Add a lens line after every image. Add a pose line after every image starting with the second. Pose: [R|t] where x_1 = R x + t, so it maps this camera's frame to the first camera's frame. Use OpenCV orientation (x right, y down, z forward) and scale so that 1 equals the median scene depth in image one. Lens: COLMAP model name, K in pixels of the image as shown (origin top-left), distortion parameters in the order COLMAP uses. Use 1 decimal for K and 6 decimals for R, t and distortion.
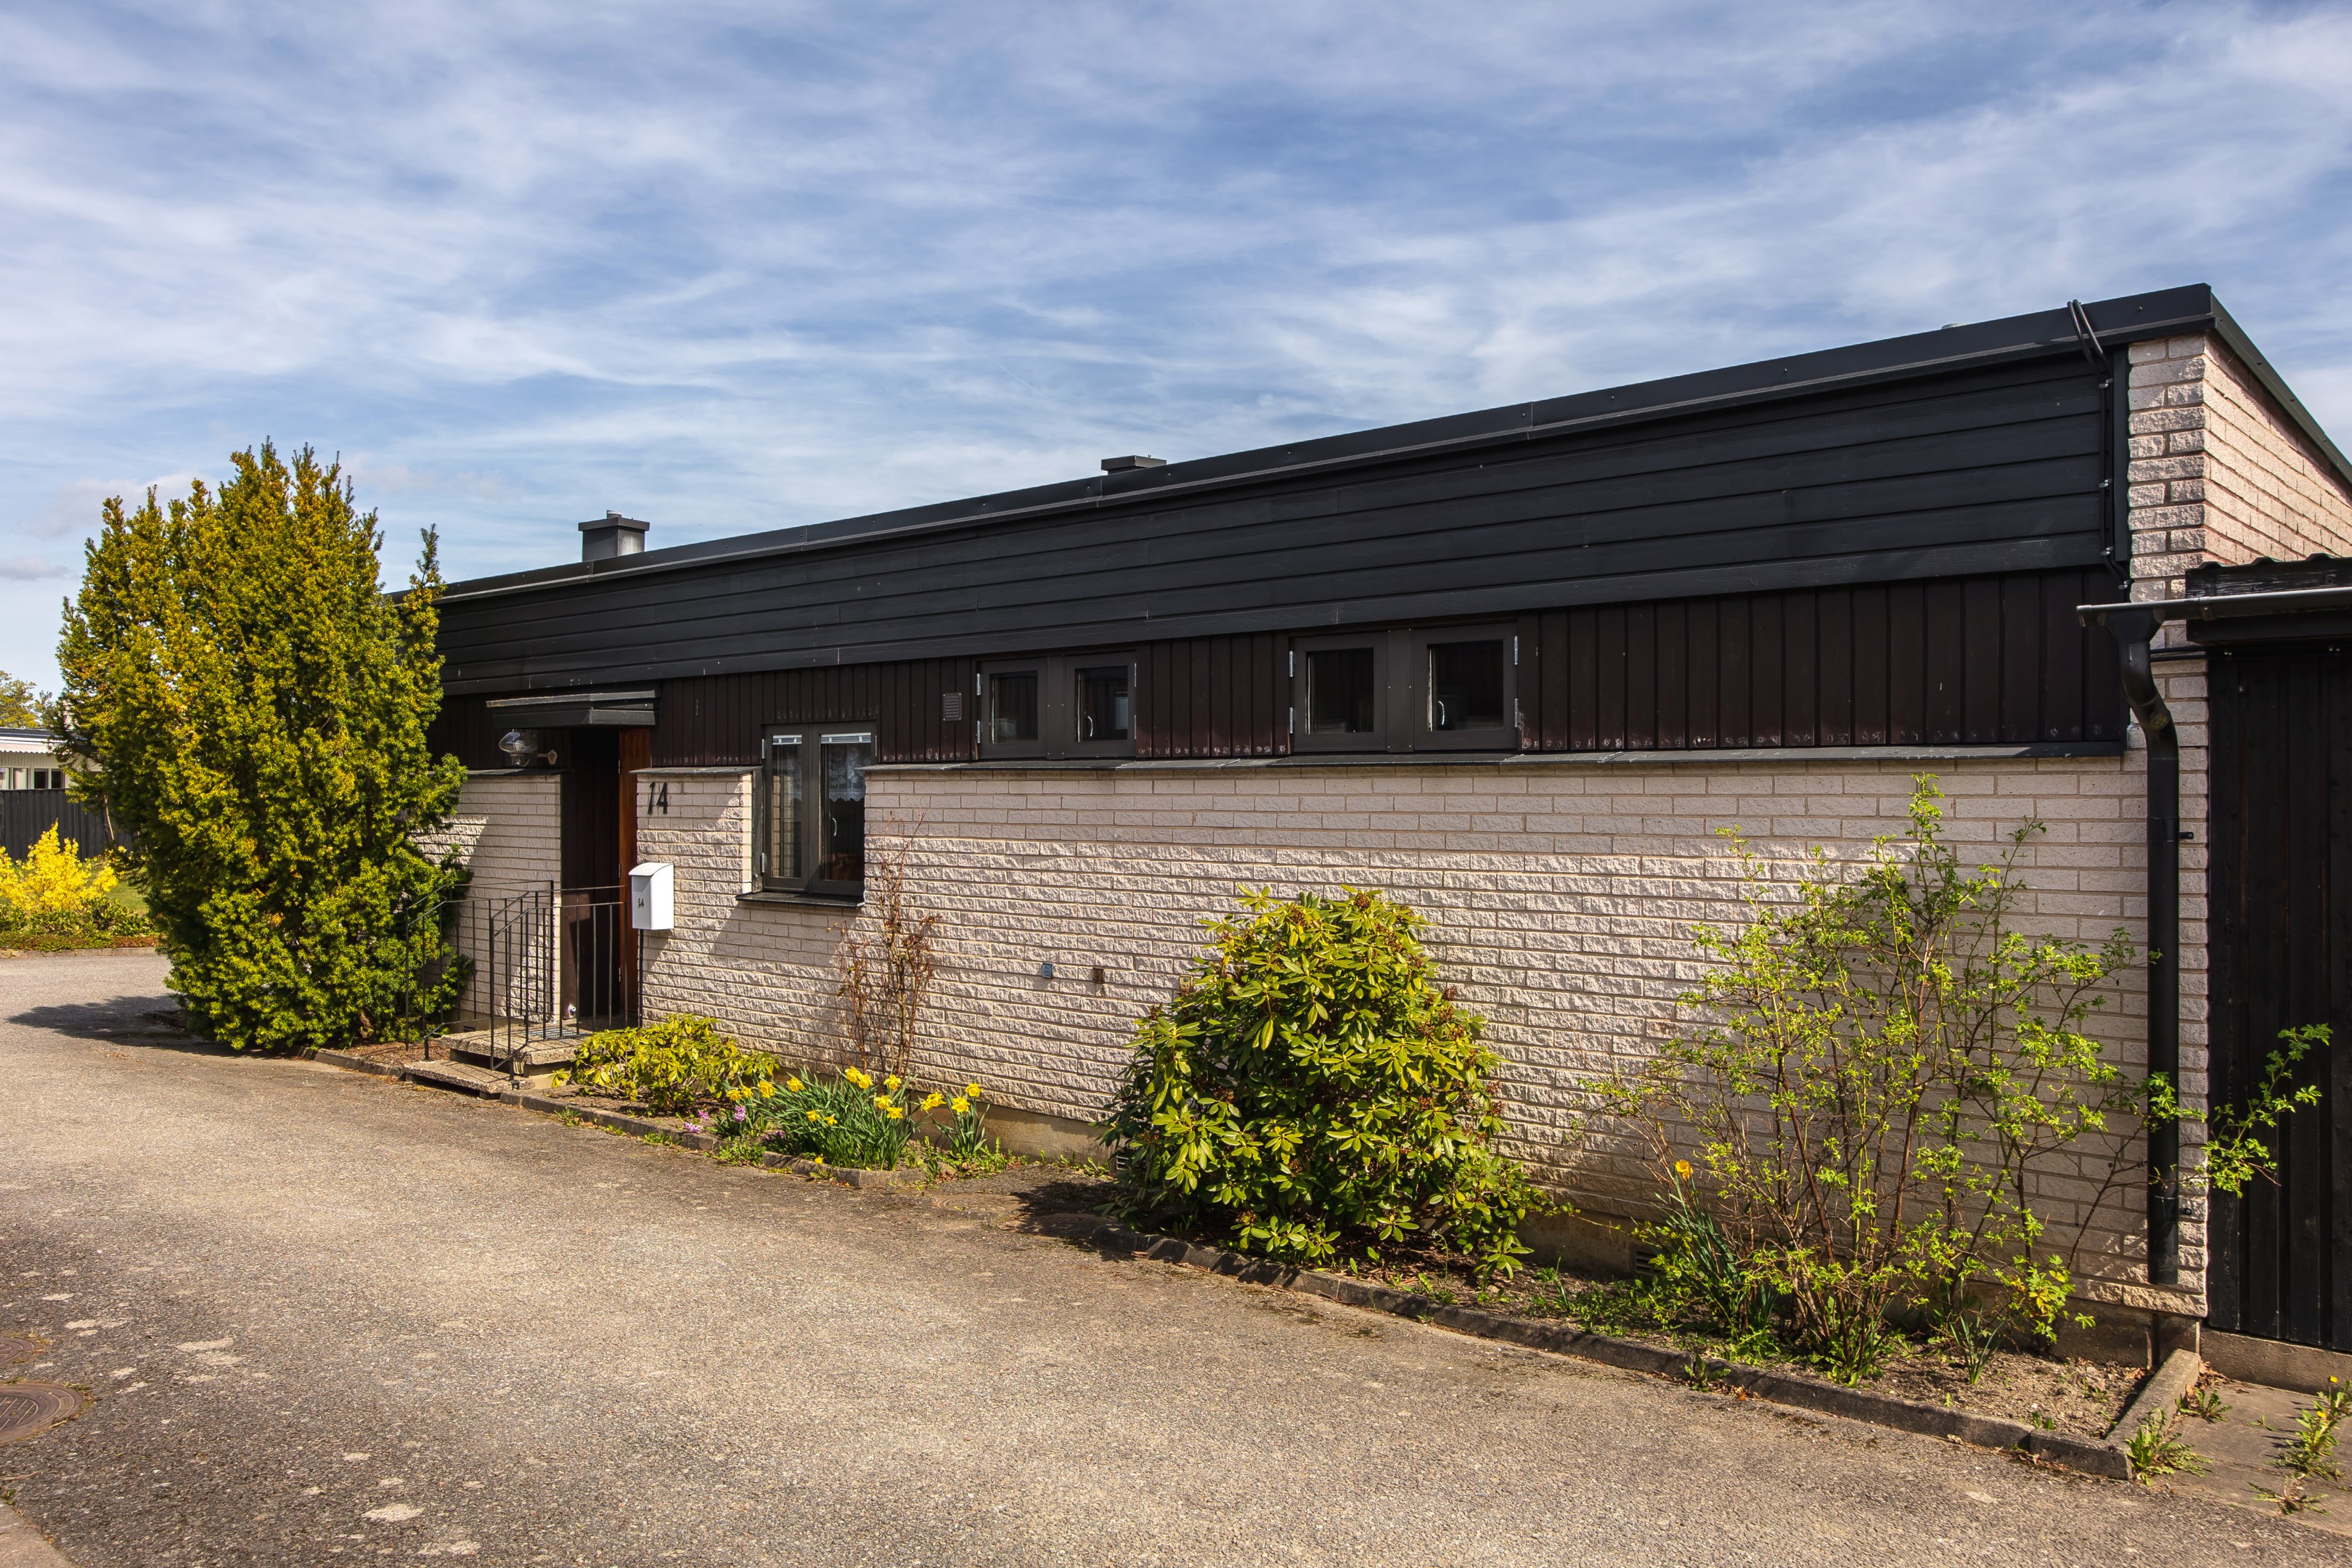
lens RADIAL K [[1757.6, 0, 1176.0], [0, 1757.6, 784.0], [0, 0, 1]] dist [-0.007808, 0.000351]
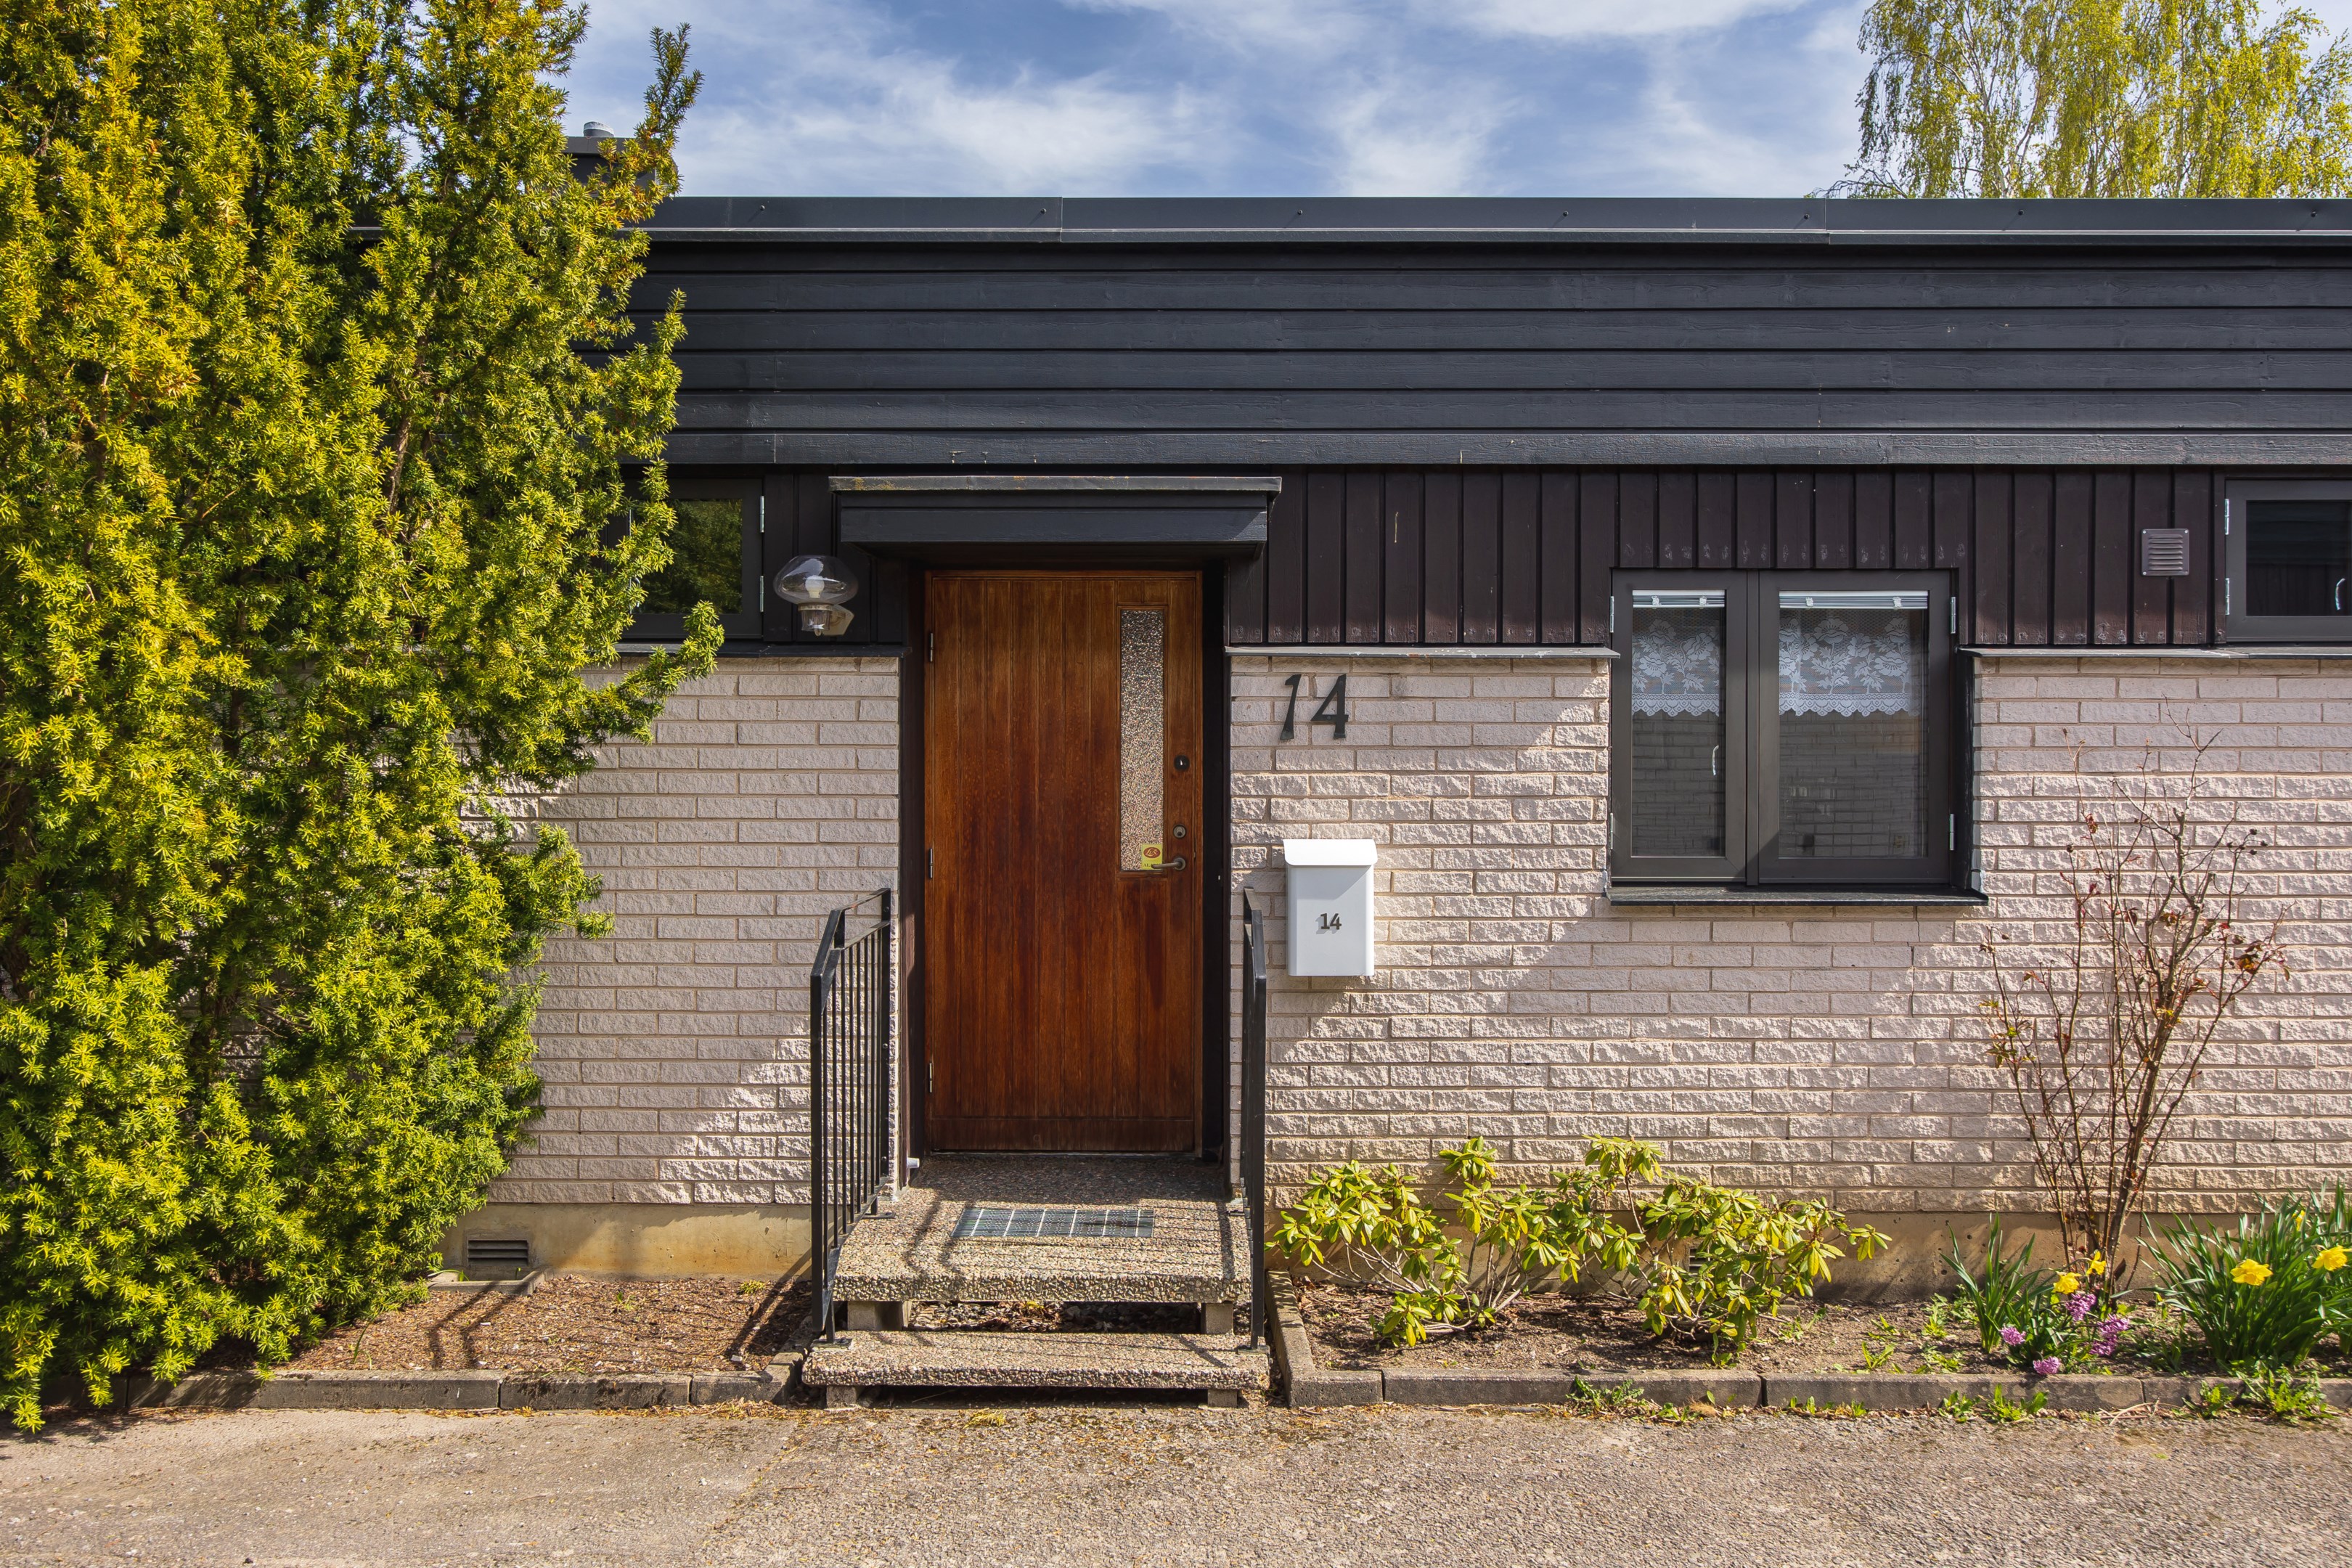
lens RADIAL K [[1757.6, 0, 1176.0], [0, 1757.6, 784.0], [0, 0, 1]] dist [-0.007808, 0.000351]
pose [[0.751973, -0.005349, 0.659172, -0.651910], [-0.004405, 0.999904, 0.013138, 0.023439], [-0.659179, -0.012783, 0.751878, 0.662470]]
